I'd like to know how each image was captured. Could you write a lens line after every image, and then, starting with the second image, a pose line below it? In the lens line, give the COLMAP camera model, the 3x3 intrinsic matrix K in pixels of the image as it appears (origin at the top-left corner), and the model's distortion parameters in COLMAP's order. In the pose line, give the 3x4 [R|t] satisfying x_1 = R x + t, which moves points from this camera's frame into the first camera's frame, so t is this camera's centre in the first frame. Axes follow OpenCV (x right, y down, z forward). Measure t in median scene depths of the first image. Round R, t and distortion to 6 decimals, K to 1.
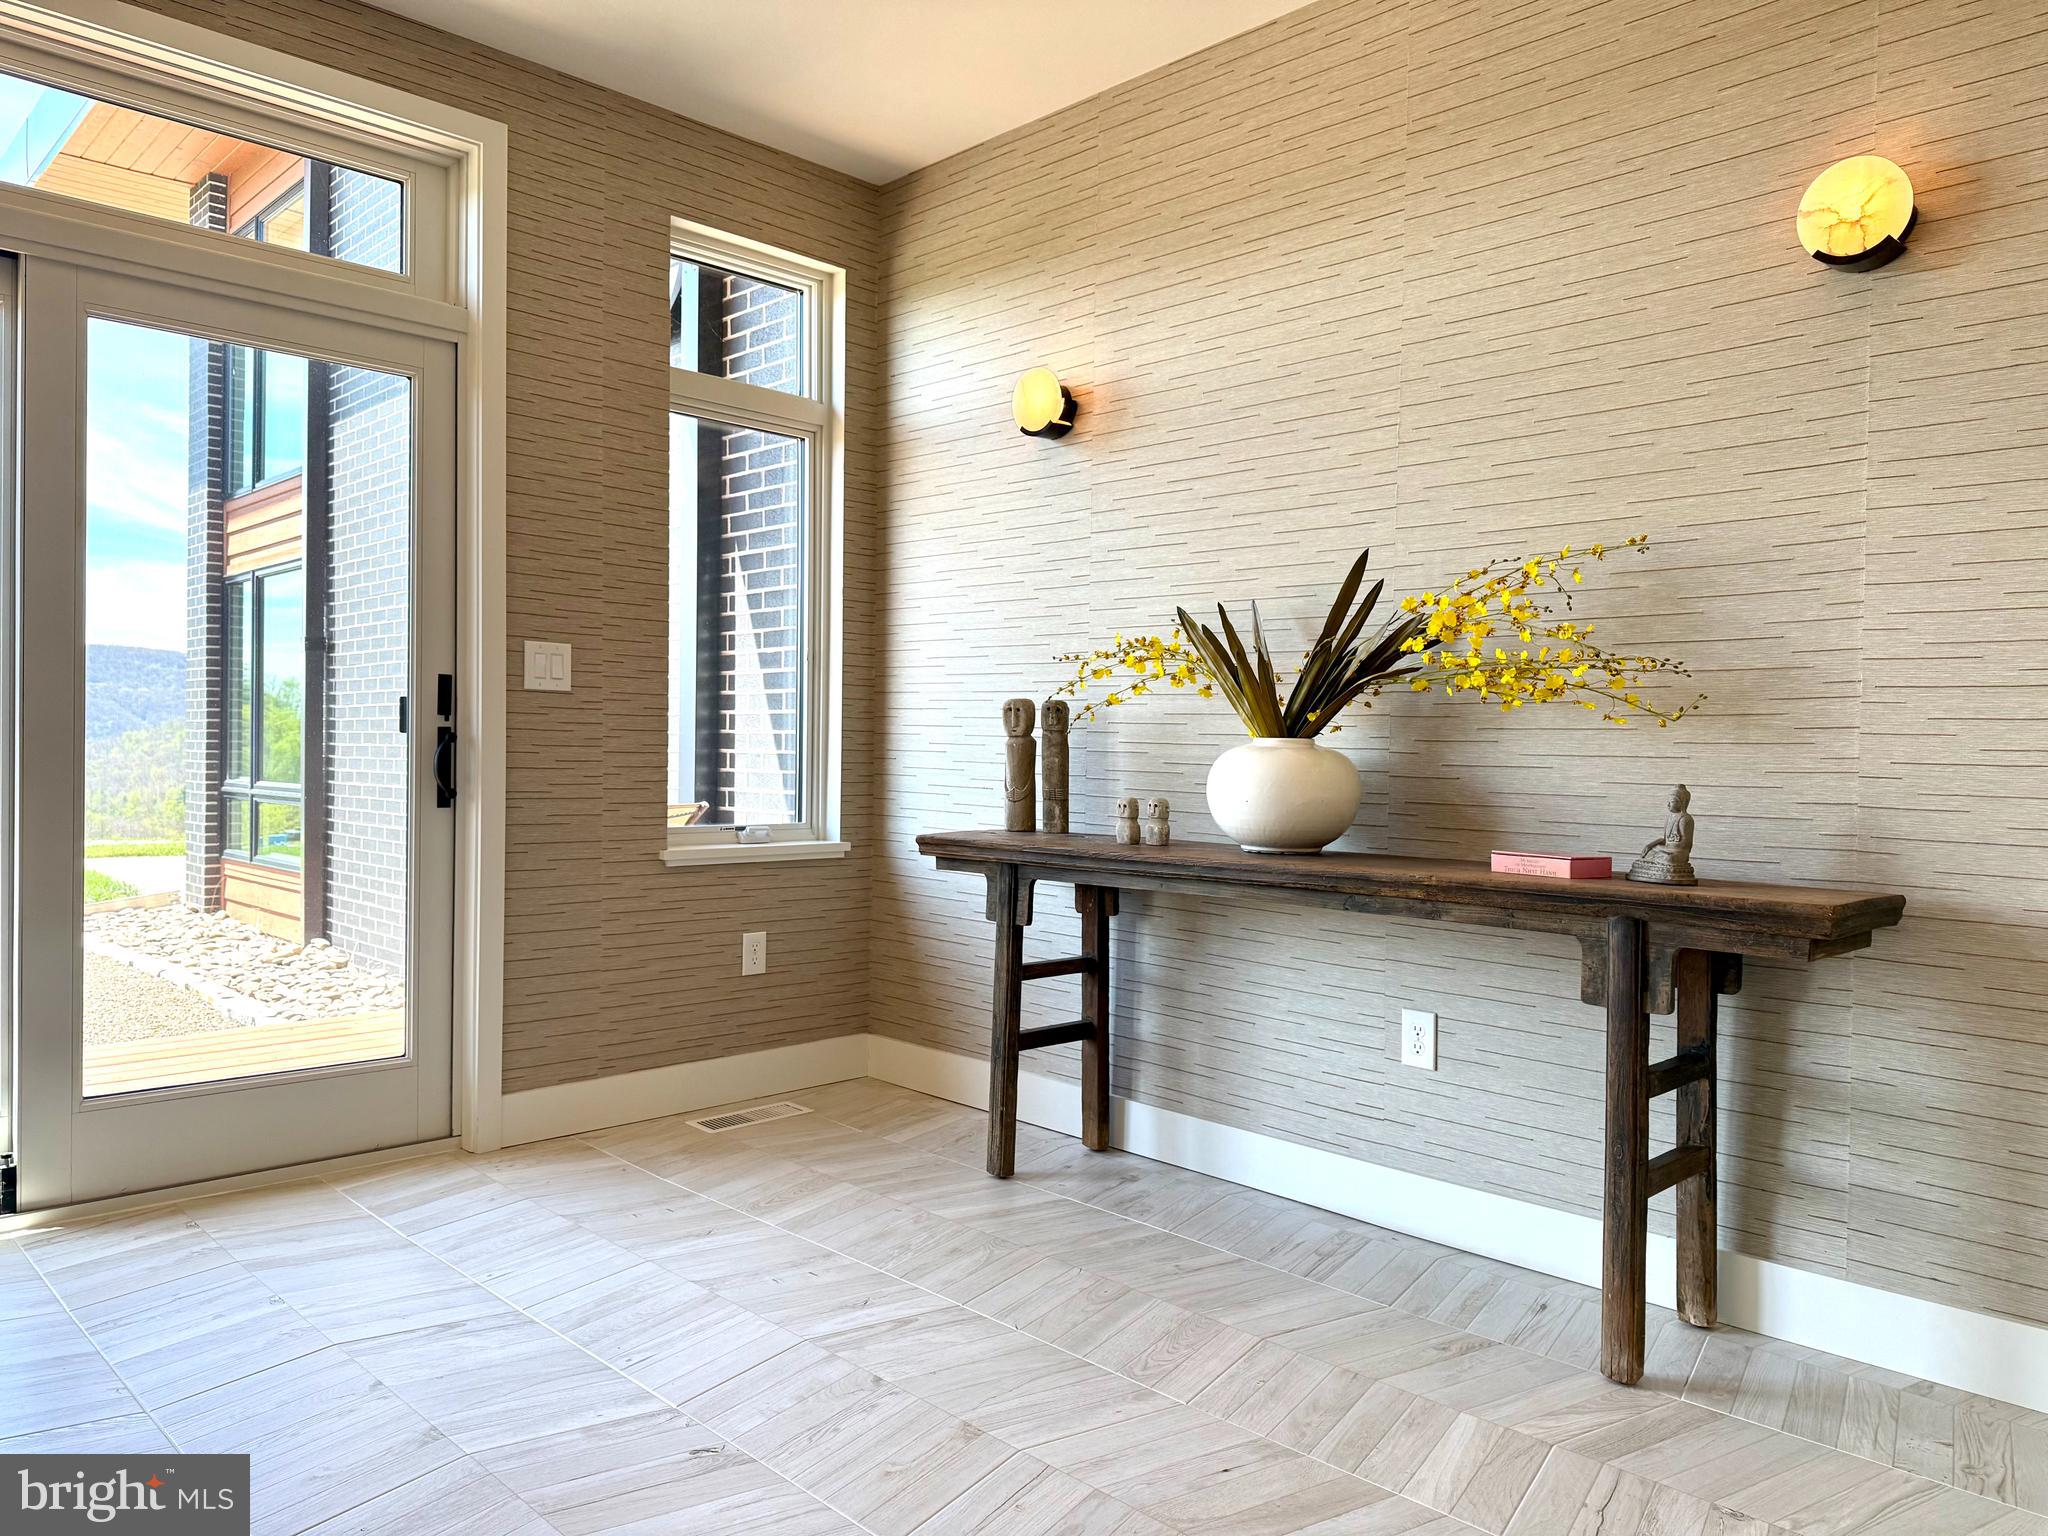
lens RADIAL K [[1453.1, 0, 1074.3], [0, 1453.1, 796.7], [0, 0, 1]] dist [0.152317, -0.289939]
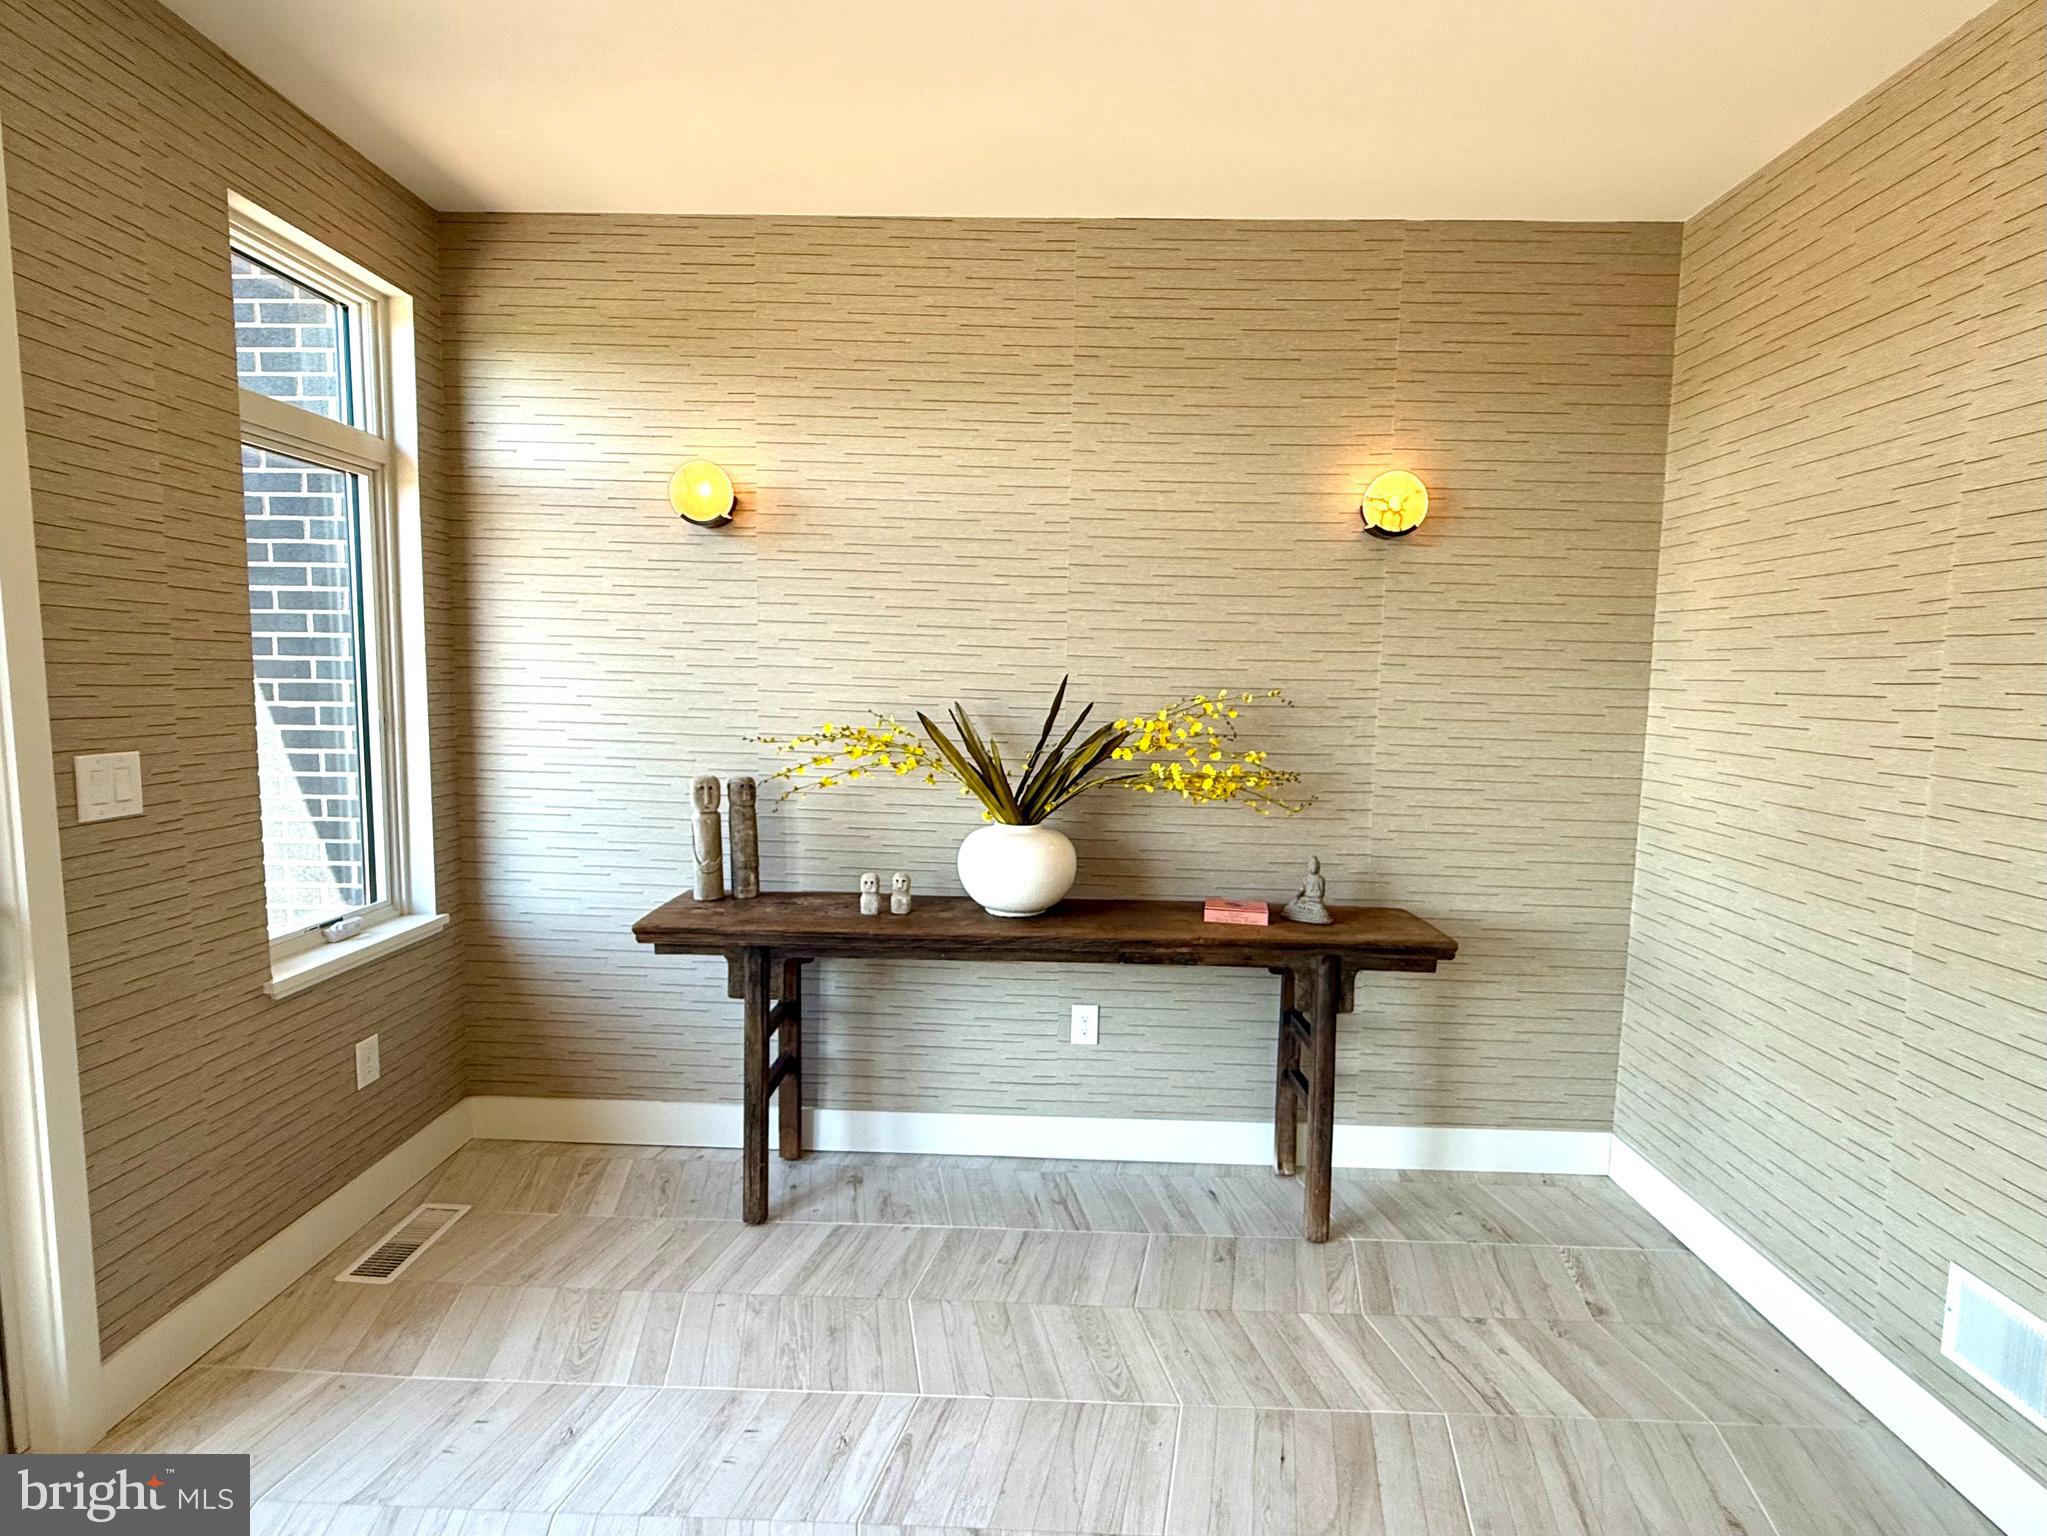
lens RADIAL K [[952.4, 0, 1023.5], [0, 952.4, 768.0], [0, 0, 1]] dist [0.002576, 0.000148]
pose [[0.721194, -0.068017, 0.689386, -0.371171], [0.005888, 0.995734, 0.092082, -0.144346], [-0.692708, -0.062350, 0.718518, 0.359578]]
